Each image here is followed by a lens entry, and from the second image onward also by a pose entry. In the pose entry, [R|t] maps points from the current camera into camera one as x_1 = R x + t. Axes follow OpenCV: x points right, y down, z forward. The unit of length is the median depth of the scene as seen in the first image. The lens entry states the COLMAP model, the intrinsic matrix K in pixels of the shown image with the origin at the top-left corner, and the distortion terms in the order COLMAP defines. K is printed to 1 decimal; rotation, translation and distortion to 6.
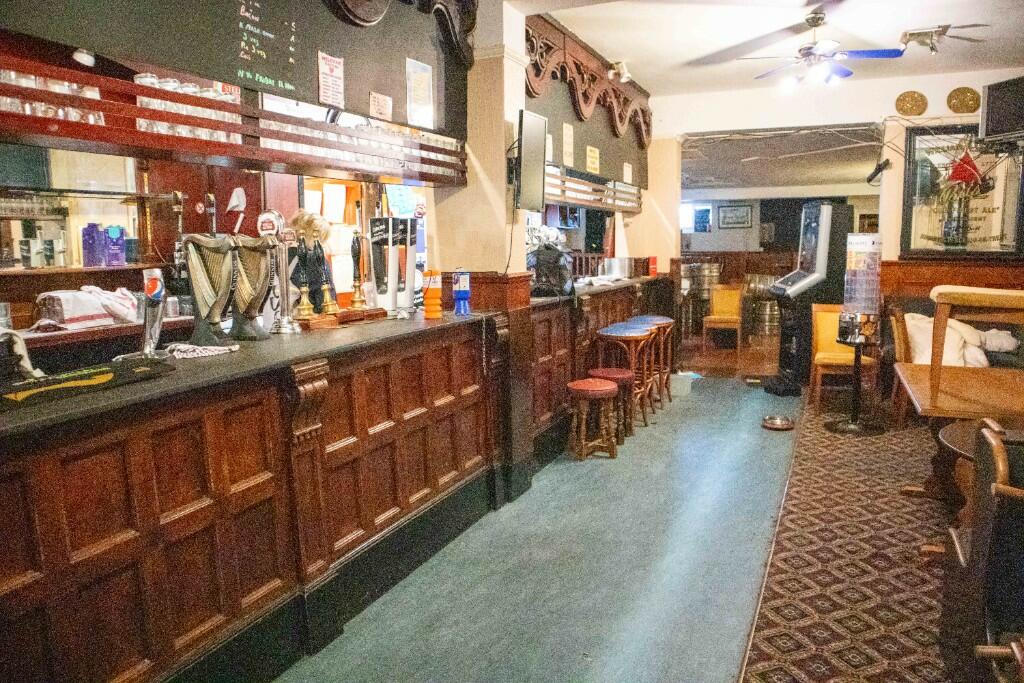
lens RADIAL K [[713.0, 0, 512.0], [0, 713.0, 341.5], [0, 0, 1]] dist [-0.125011, 0.072608]
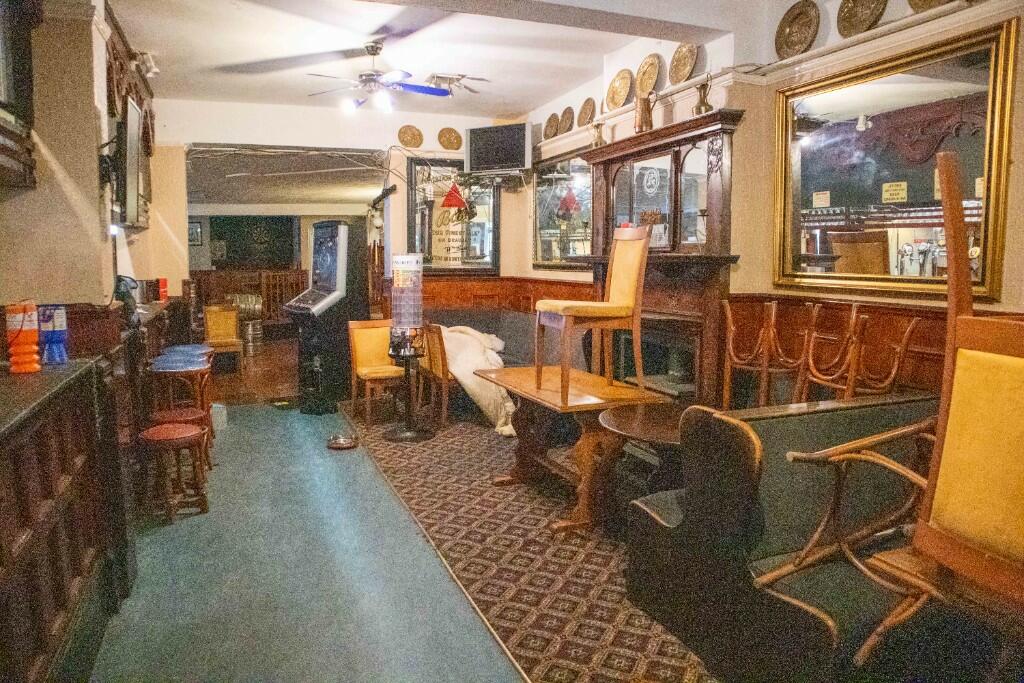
lens RADIAL K [[713.0, 0, 512.0], [0, 713.0, 341.5], [0, 0, 1]] dist [-0.125011, 0.072608]
pose [[0.690409, -0.070525, 0.719973, -0.163195], [0.087585, 0.996065, 0.013581, -0.018444], [-0.718097, 0.053682, 0.693869, 0.112036]]
